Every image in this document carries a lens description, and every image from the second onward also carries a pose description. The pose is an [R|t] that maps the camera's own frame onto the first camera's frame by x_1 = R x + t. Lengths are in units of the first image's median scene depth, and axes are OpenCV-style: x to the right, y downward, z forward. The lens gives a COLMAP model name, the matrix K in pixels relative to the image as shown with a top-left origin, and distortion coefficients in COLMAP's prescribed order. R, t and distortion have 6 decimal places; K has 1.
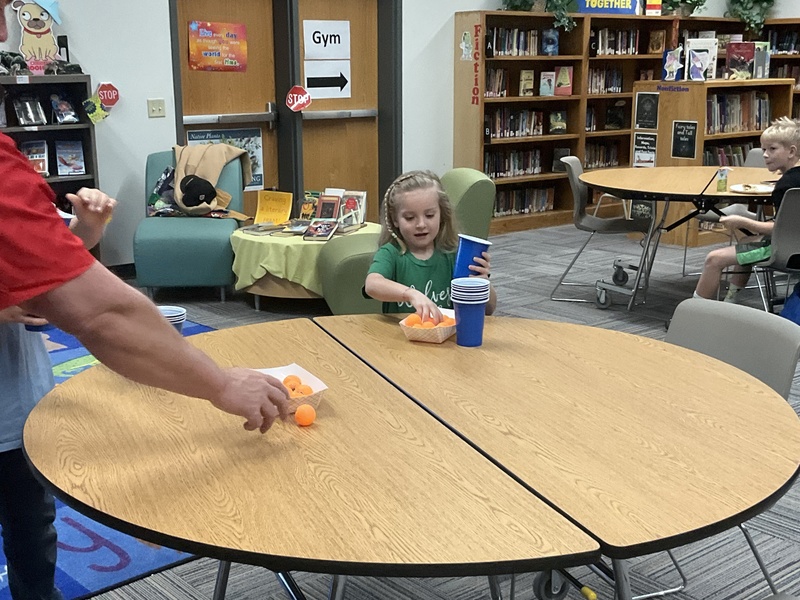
lens RADIAL K [[1090.4, 0, 400.0], [0, 1090.4, 300.0], [0, 0, 1]] dist [0.145260, -0.304532]
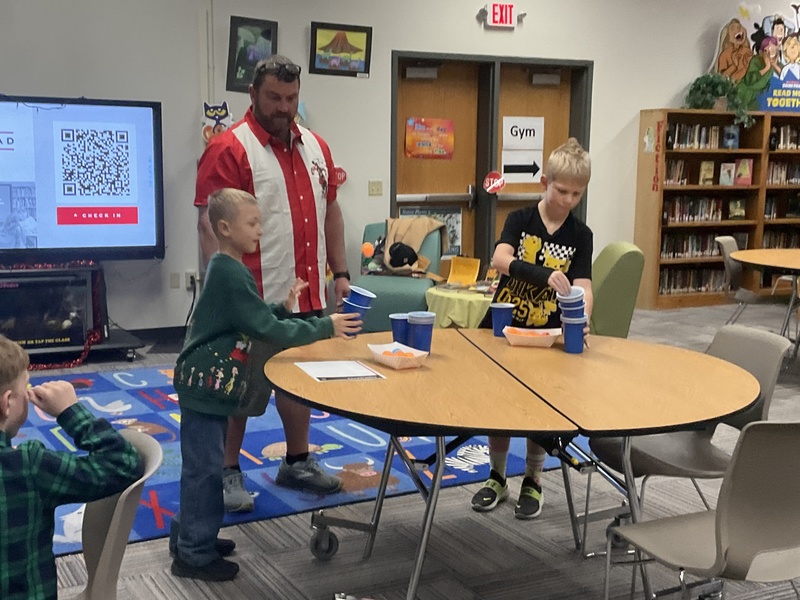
lens RADIAL K [[1073.6, 0, 389.9], [0, 1073.6, 303.1], [0, 0, 1]] dist [0.141421, -0.337944]
pose [[0.977010, 0.046077, -0.208155, 0.040105], [-0.061404, 0.995809, -0.067777, 0.027125], [0.204160, 0.079001, 0.975745, -0.123367]]
